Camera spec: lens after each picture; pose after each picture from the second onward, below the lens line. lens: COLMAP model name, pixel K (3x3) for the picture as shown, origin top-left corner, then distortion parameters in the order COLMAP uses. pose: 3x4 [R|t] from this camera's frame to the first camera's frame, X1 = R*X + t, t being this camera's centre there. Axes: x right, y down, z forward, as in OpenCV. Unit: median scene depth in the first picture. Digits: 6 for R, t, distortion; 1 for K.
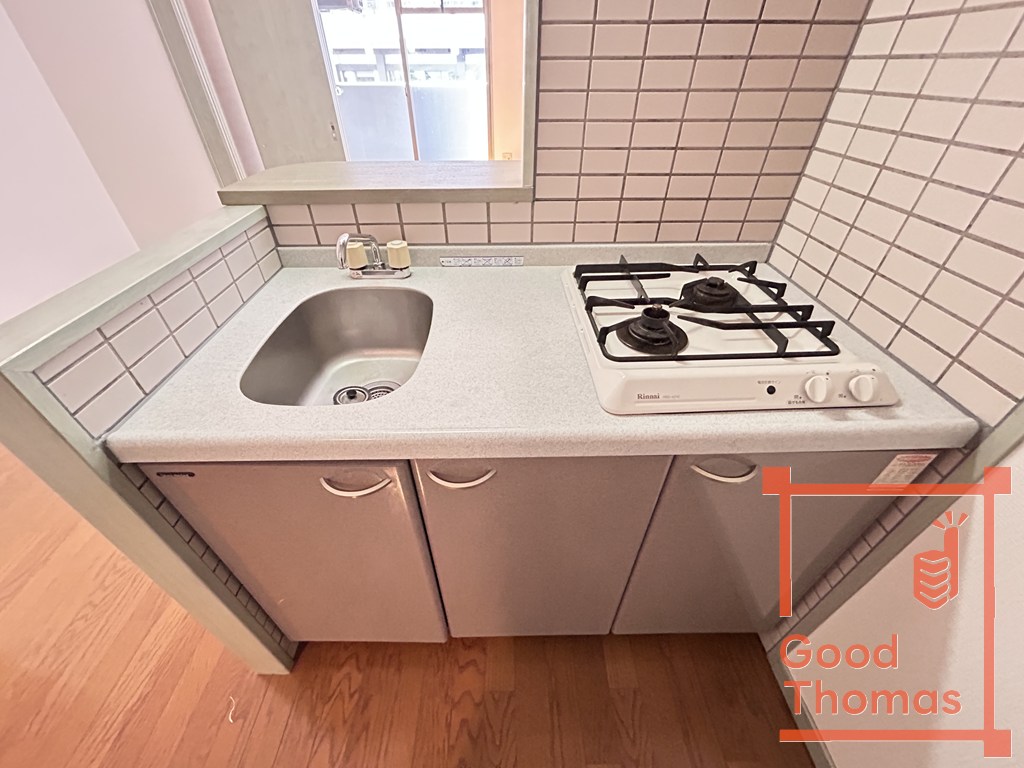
lens RADIAL K [[408.3, 0, 510.4], [0, 408.3, 382.1], [0, 0, 1]] dist [-0.000651, -0.000416]
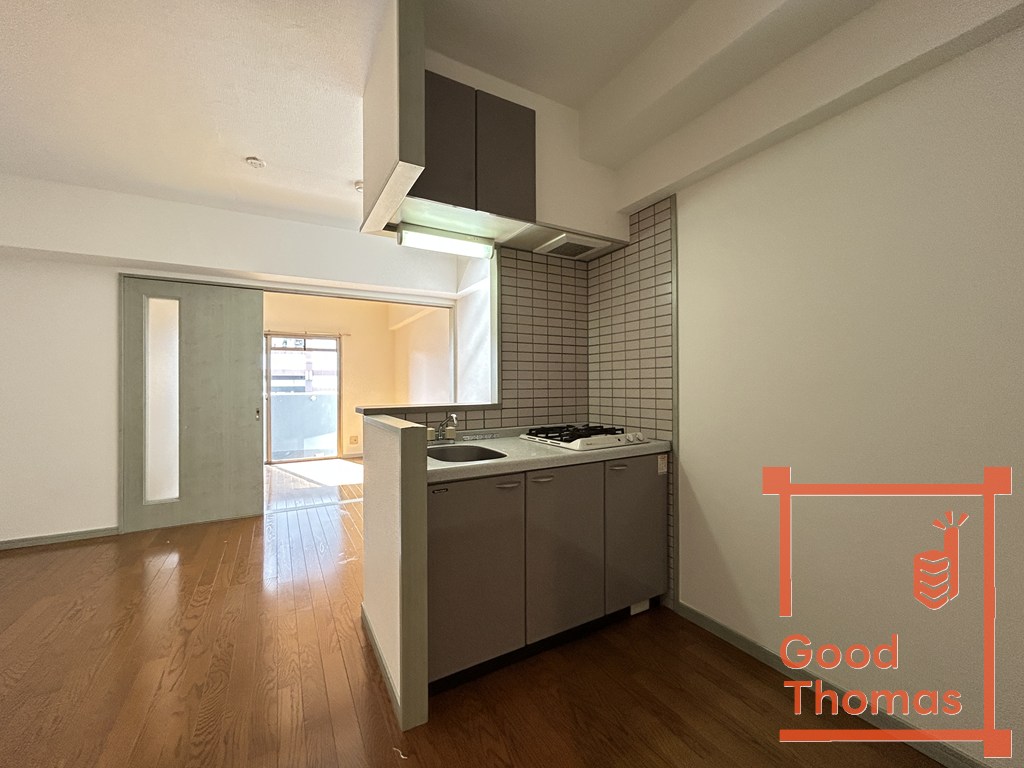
lens RADIAL K [[408.3, 0, 510.4], [0, 408.3, 382.1], [0, 0, 1]] dist [-0.000651, -0.000416]
pose [[0.876975, -0.002764, 0.480527, -1.002246], [0.302480, 0.780192, -0.547546, 0.714476], [-0.373390, 0.625534, 0.685045, -0.698141]]
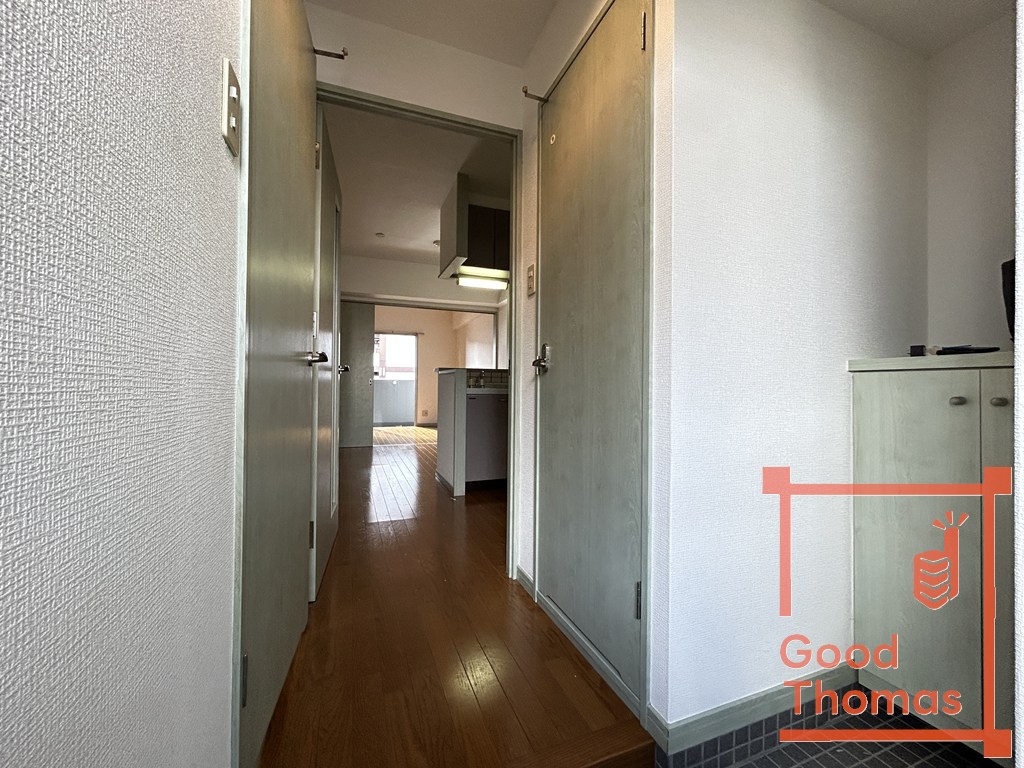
lens RADIAL K [[408.3, 0, 510.4], [0, 408.3, 382.1], [0, 0, 1]] dist [-0.000651, -0.000416]
pose [[0.937703, 0.011374, 0.347251, -1.388170], [0.207232, 0.783904, -0.585278, 2.061149], [-0.278868, 0.620778, 0.732712, -1.980444]]
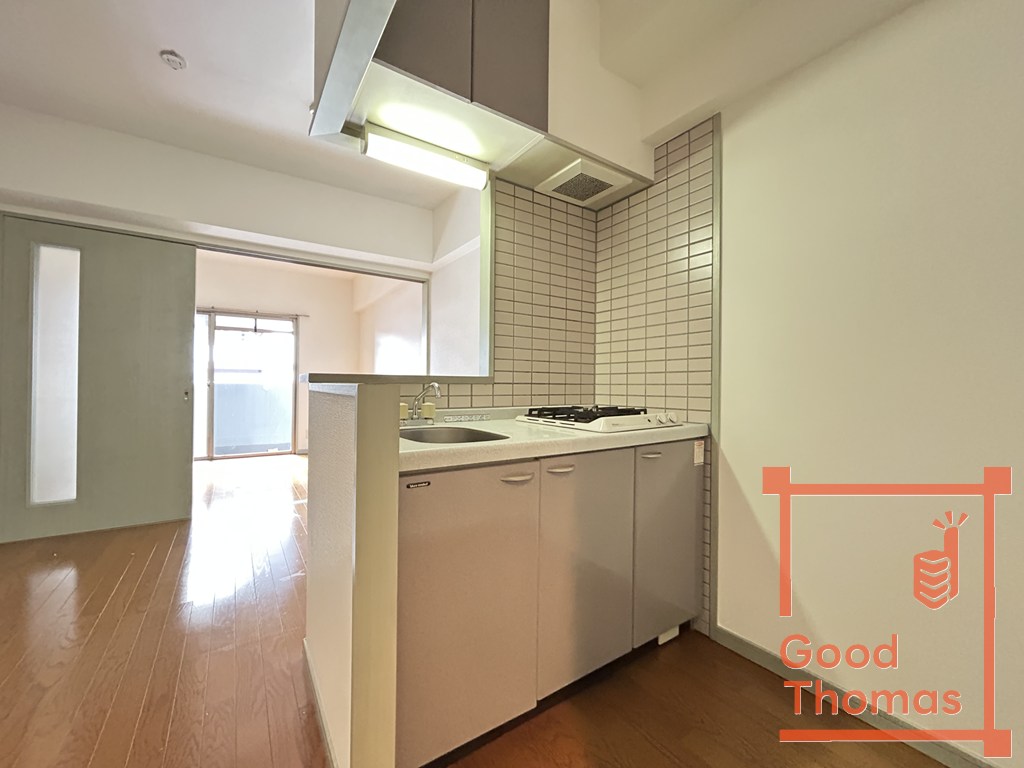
lens RADIAL K [[408.3, 0, 510.4], [0, 408.3, 382.1], [0, 0, 1]] dist [-0.000651, -0.000416]
pose [[0.838093, 0.010300, 0.545431, -0.867961], [0.330269, 0.786190, -0.522329, 0.526270], [-0.434192, 0.617899, 0.655498, -0.236960]]
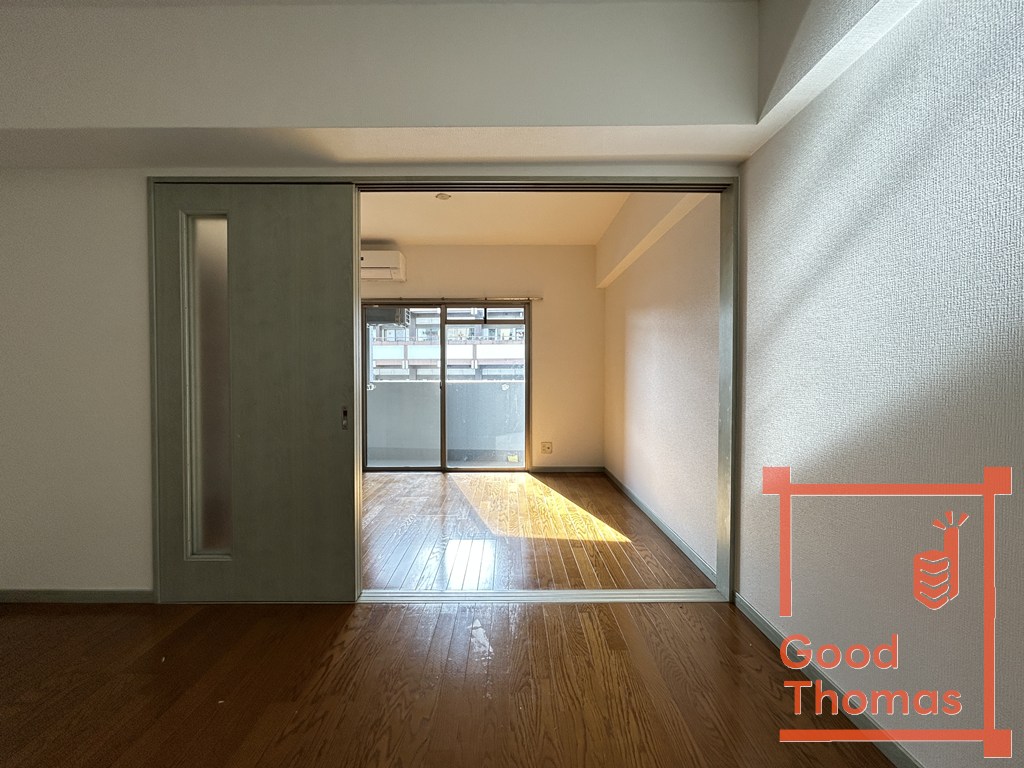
lens RADIAL K [[408.3, 0, 510.4], [0, 408.3, 382.1], [0, 0, 1]] dist [-0.000651, -0.000416]
pose [[0.999945, 0.000369, -0.010451, -0.411254], [-0.006601, 0.797366, -0.603461, -0.699432], [0.008110, 0.603497, 0.797324, 1.162061]]
